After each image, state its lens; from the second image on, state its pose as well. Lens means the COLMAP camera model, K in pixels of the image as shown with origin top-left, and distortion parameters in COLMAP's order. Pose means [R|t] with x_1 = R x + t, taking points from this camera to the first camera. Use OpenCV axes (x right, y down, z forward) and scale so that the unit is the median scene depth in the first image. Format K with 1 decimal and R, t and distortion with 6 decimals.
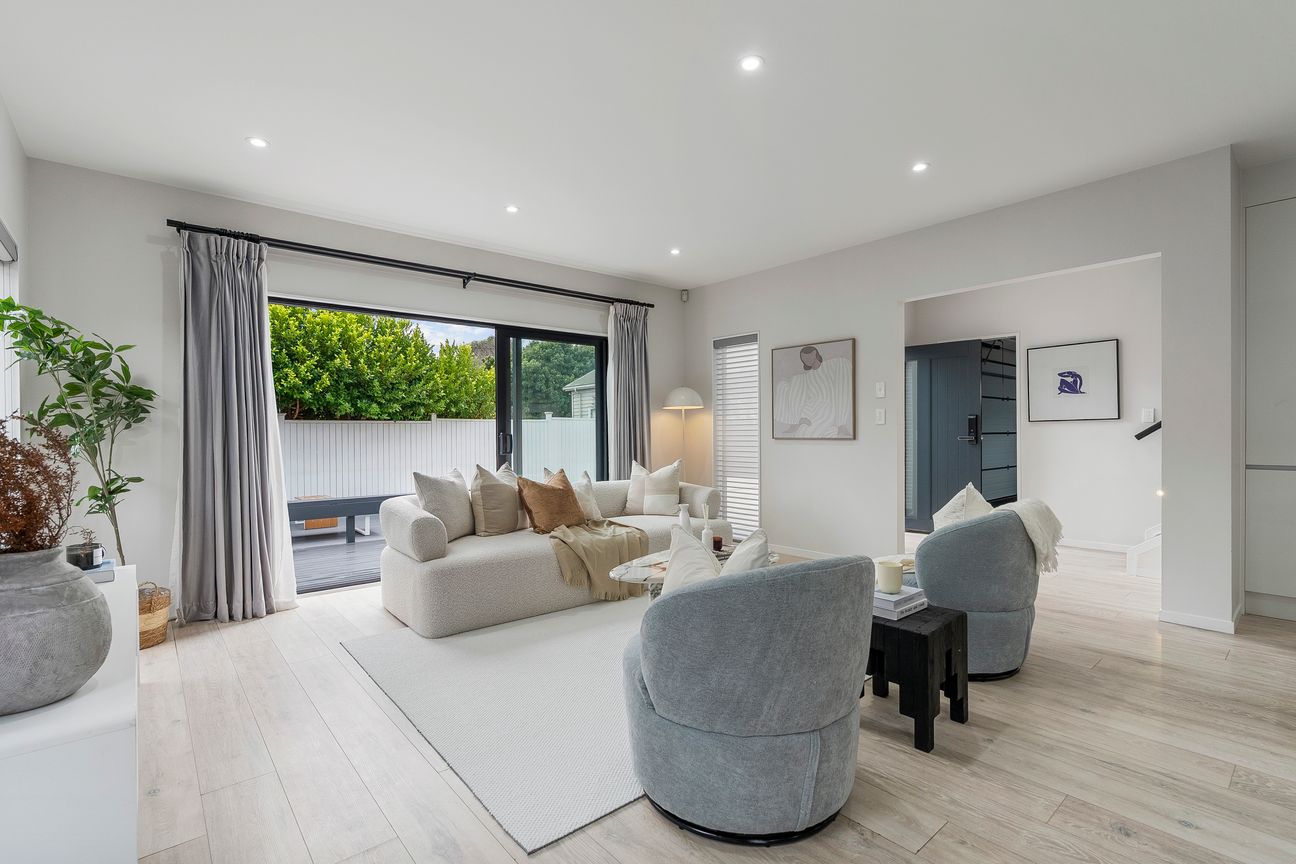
lens RADIAL K [[596.7, 0, 645.0], [0, 596.7, 436.8], [0, 0, 1]] dist [-0.001126, 0.000038]
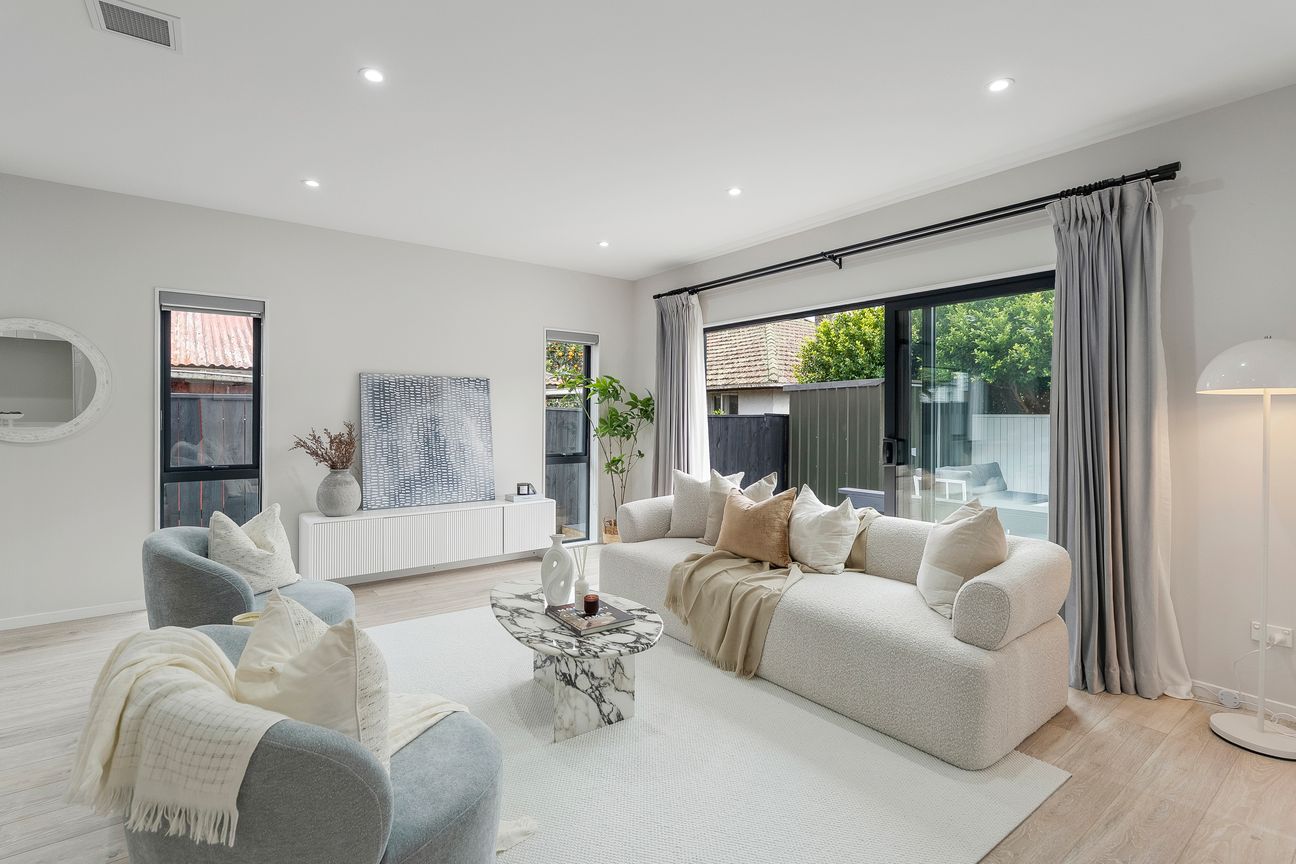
lens RADIAL K [[603.7, 0, 642.5], [0, 603.7, 412.9], [0, 0, 1]] dist [-0.005545, -0.000808]
pose [[-0.051031, 0.000863, -0.998697, 0.527528], [-0.011076, 0.999938, 0.001430, -0.034534], [0.998636, 0.011135, -0.051018, 0.686931]]
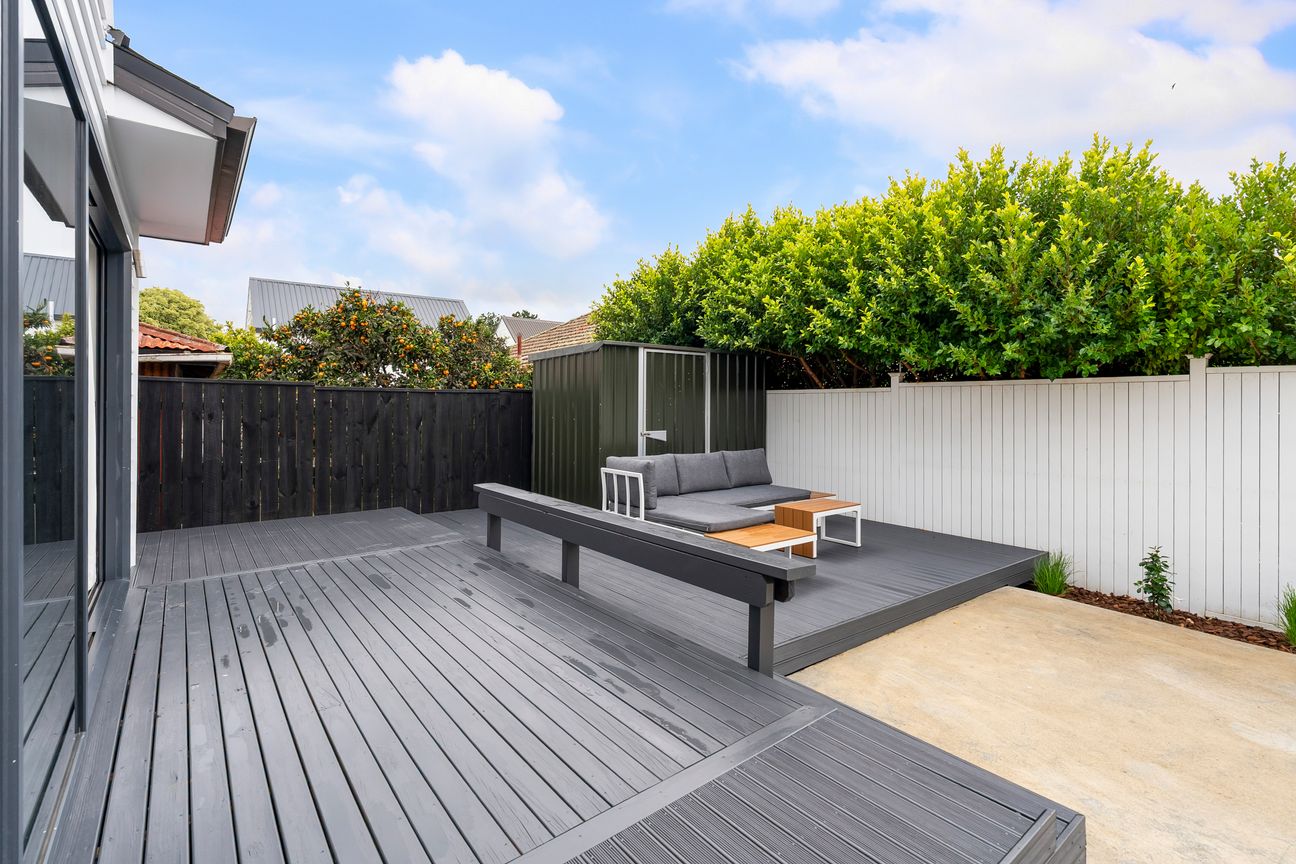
lens RADIAL K [[600.0, 0, 642.8], [0, 600.0, 398.4], [0, 0, 1]] dist [-0.001007, 0.000096]
pose [[-0.040458, 0.003843, -0.999174, 0.138951], [-0.008847, 0.999952, 0.004204, -0.019375], [0.999142, 0.009010, -0.040423, 1.364448]]
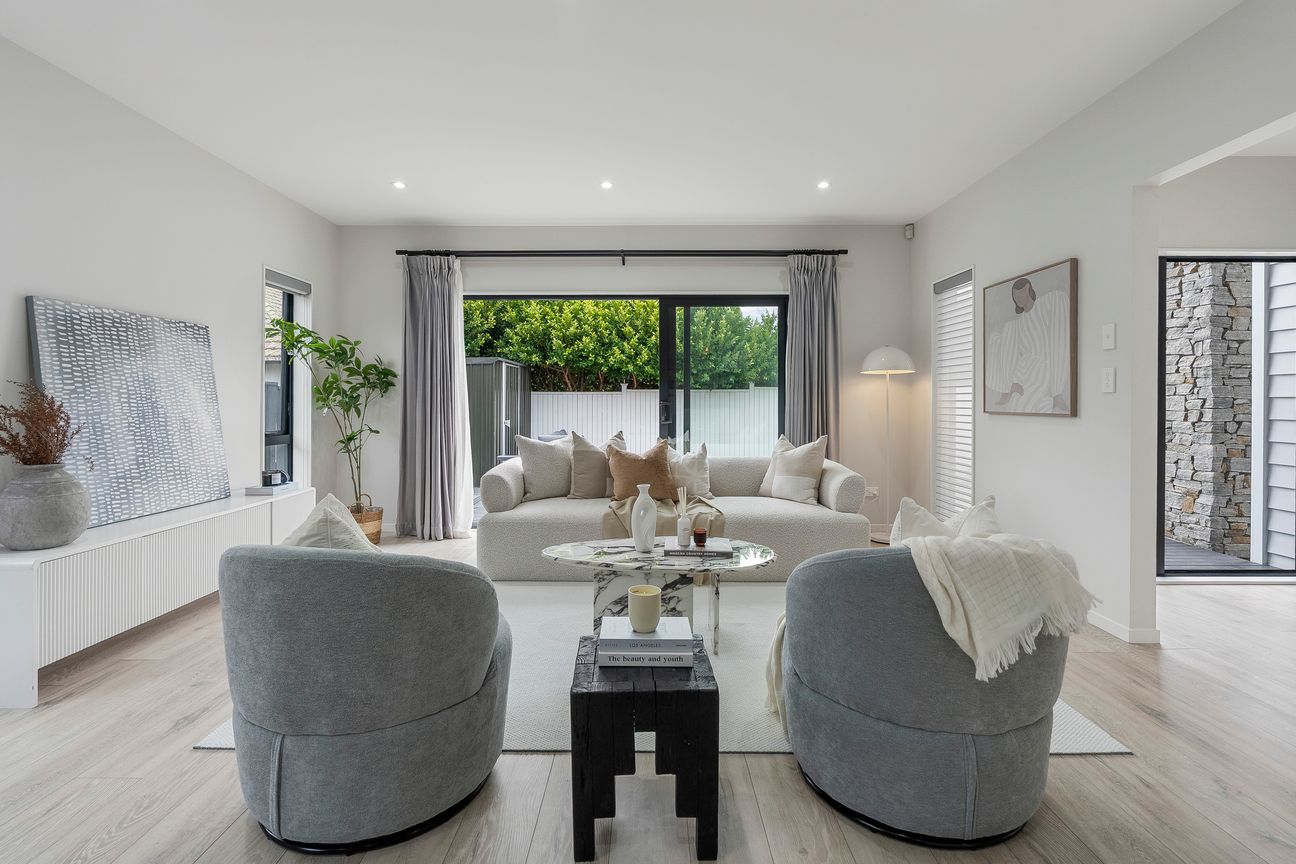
lens RADIAL K [[600.0, 0, 642.8], [0, 600.0, 398.4], [0, 0, 1]] dist [-0.001007, 0.000096]
pose [[0.759801, 0.004785, -0.650138, 0.378147], [-0.011438, 0.999917, -0.006008, -0.005491], [0.650055, 0.012001, 0.759793, 0.192368]]
